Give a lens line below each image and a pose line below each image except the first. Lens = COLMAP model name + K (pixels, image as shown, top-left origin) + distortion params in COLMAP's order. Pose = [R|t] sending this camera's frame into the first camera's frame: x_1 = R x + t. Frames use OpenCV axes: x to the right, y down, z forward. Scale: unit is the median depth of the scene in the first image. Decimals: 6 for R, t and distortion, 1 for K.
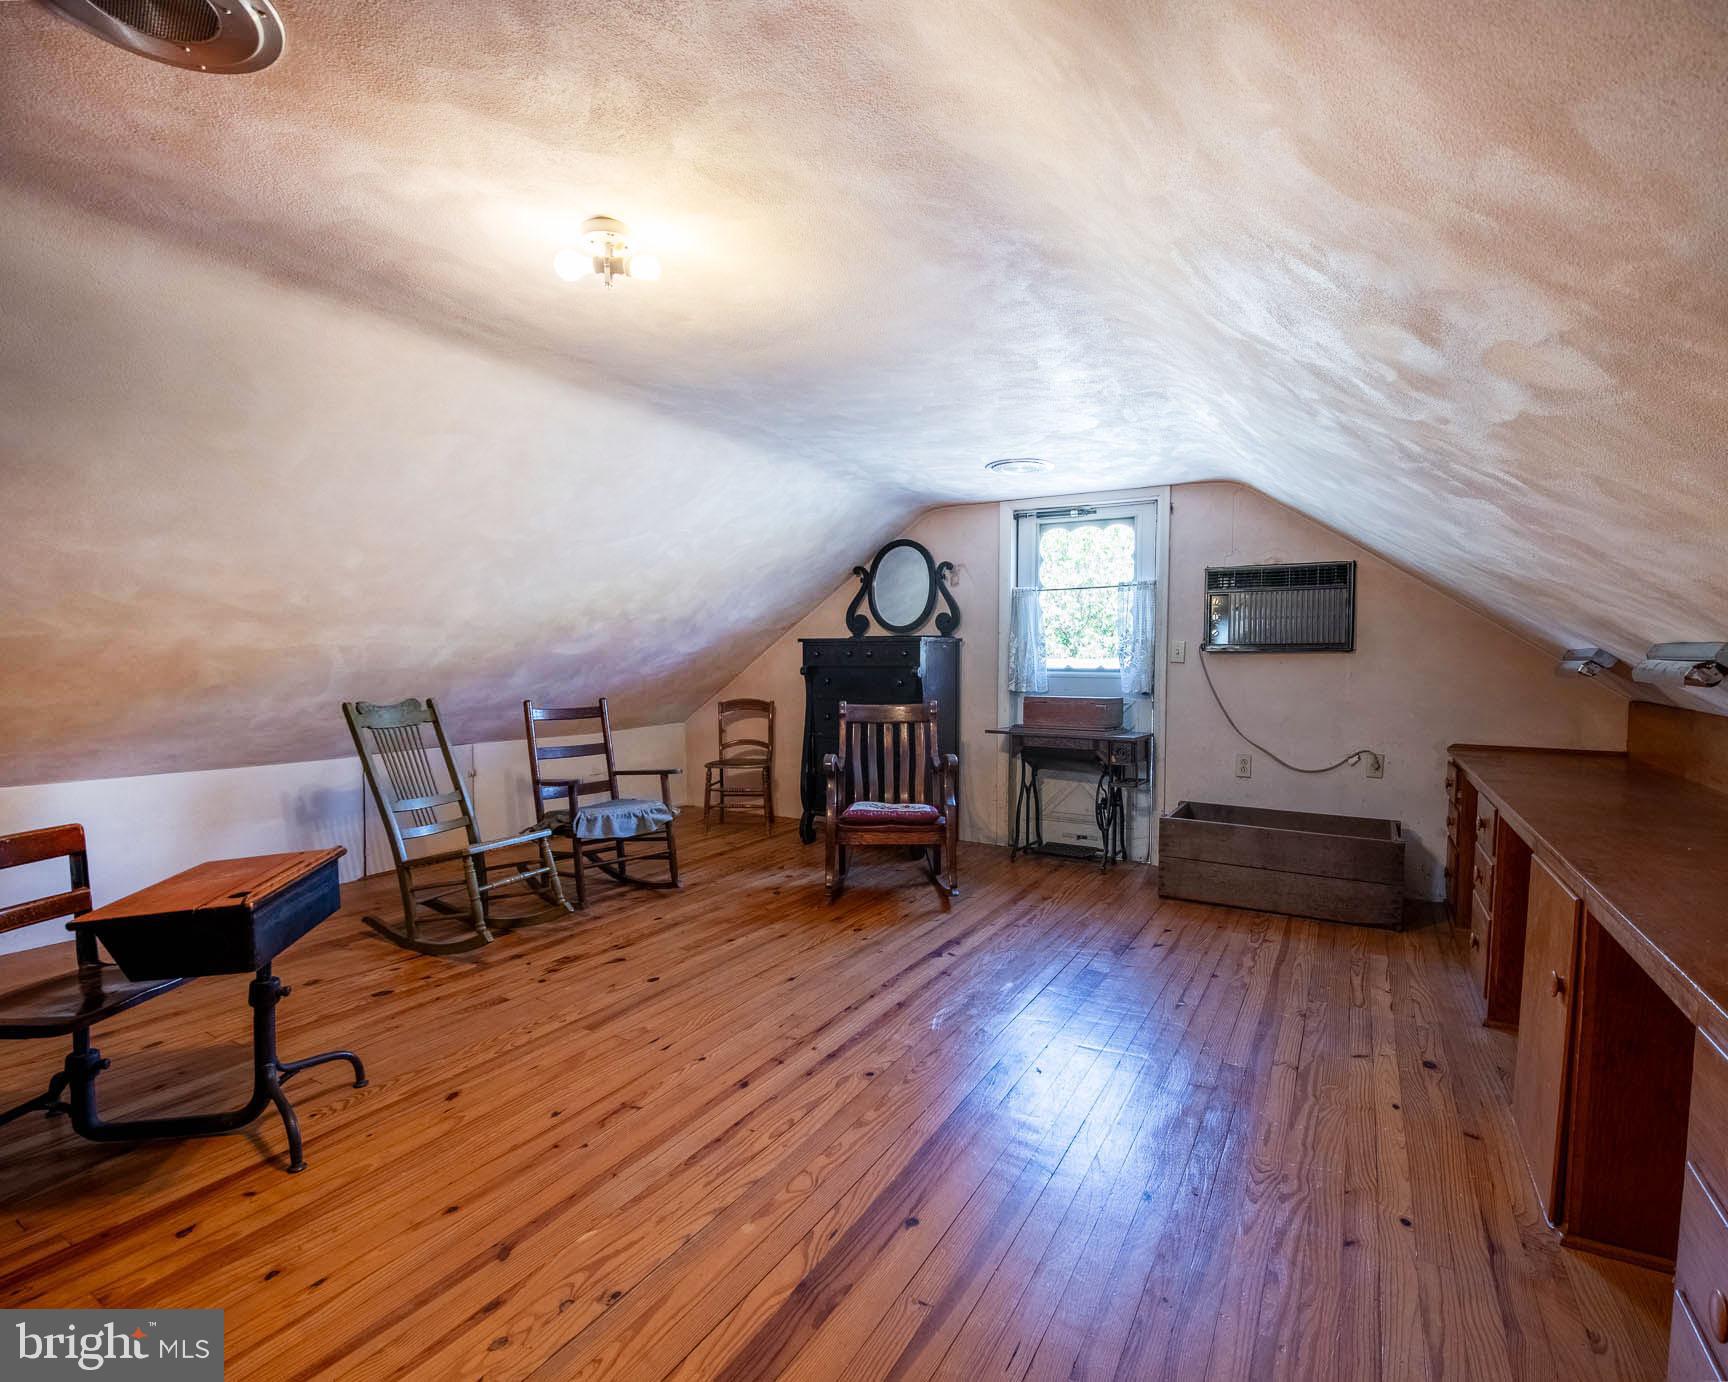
lens RADIAL K [[861.0, 0, 863.7], [0, 861.0, 693.9], [0, 0, 1]] dist [-0.014232, -0.003917]
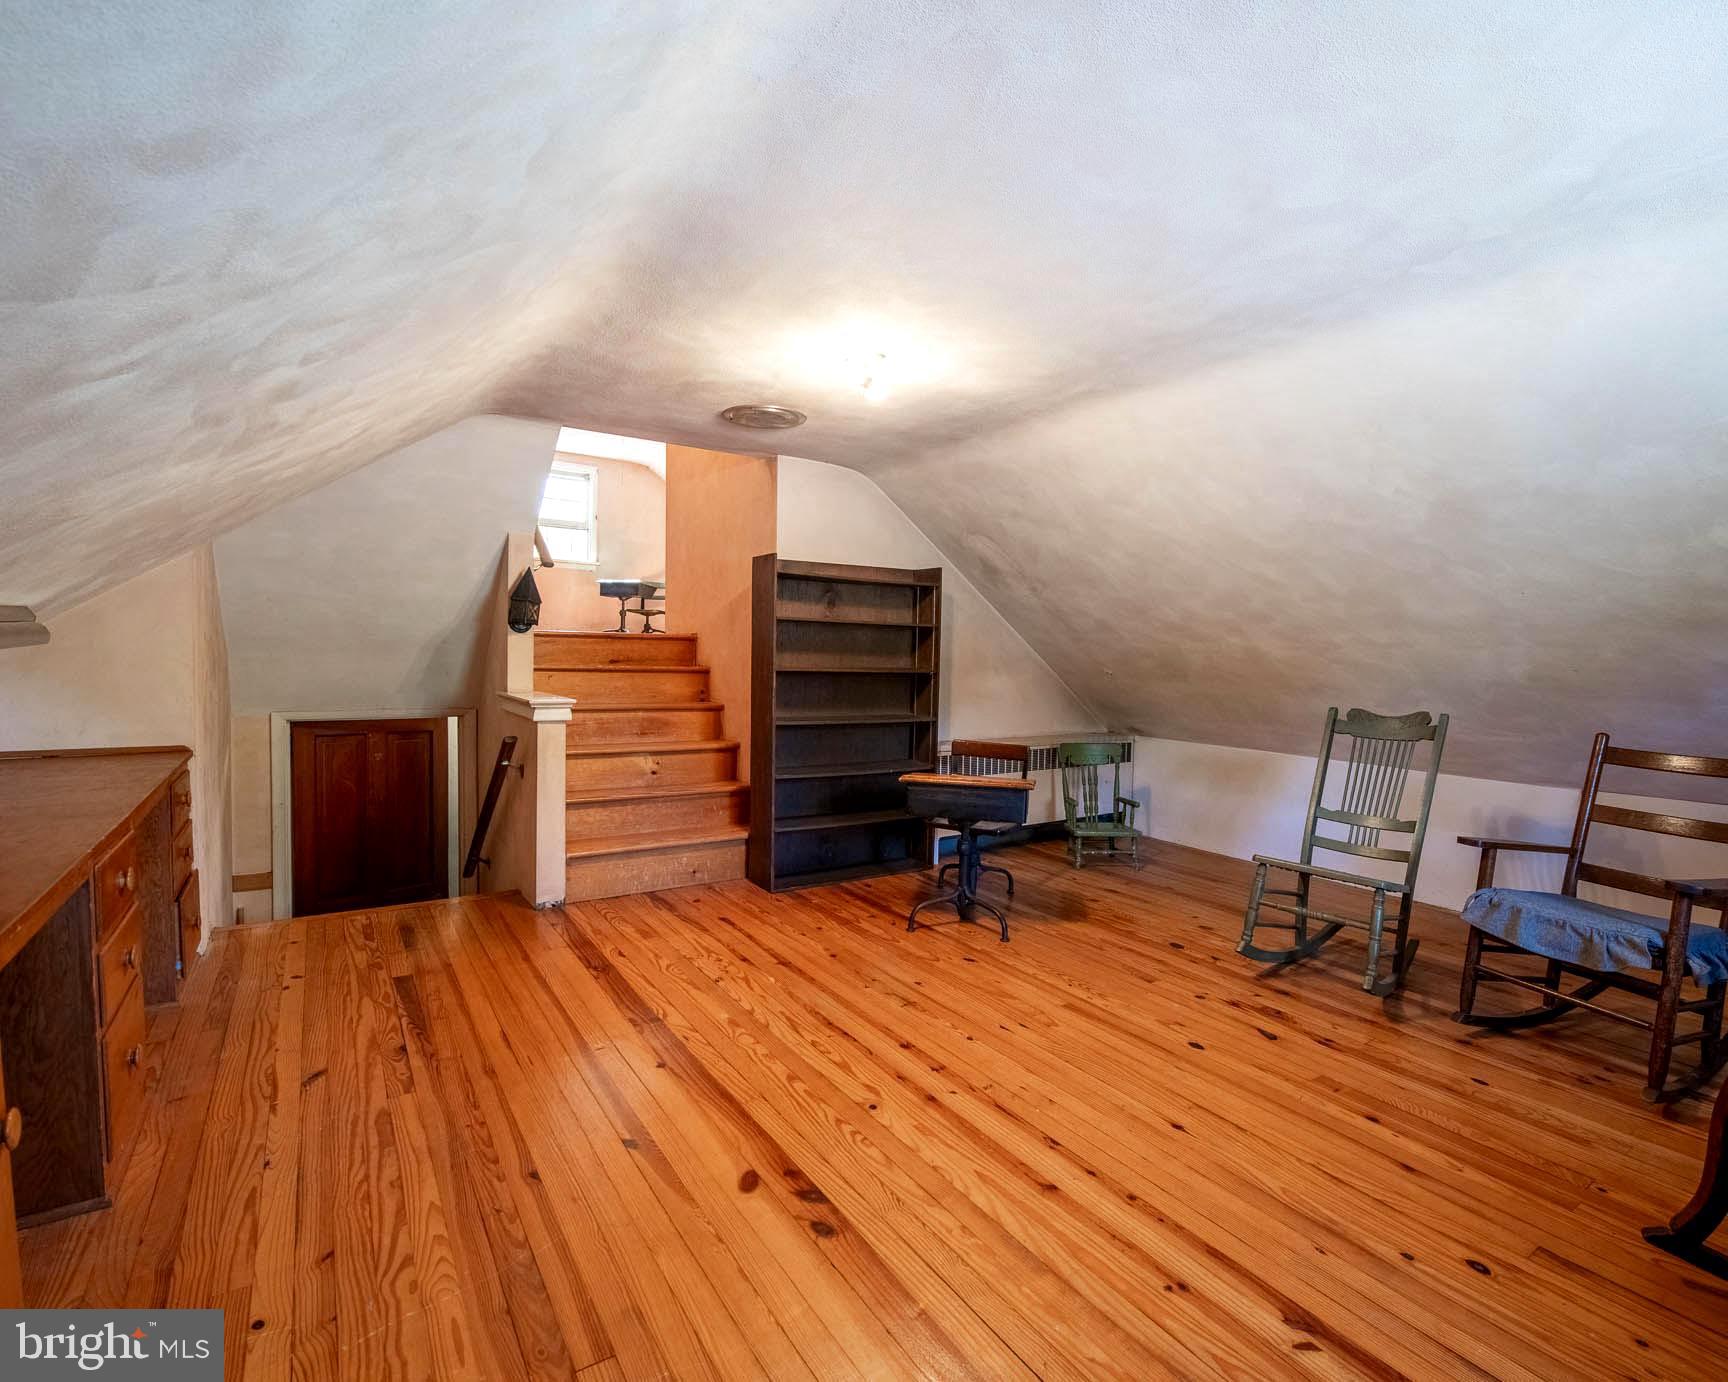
lens RADIAL K [[861.0, 0, 864.9], [0, 861.0, 695.1], [0, 0, 1]] dist [-0.014232, -0.003917]
pose [[-0.463026, 0.027857, -0.885907, 0.667148], [-0.062501, 0.995992, 0.063985, -0.038331], [0.884138, 0.084997, -0.459429, 1.144288]]
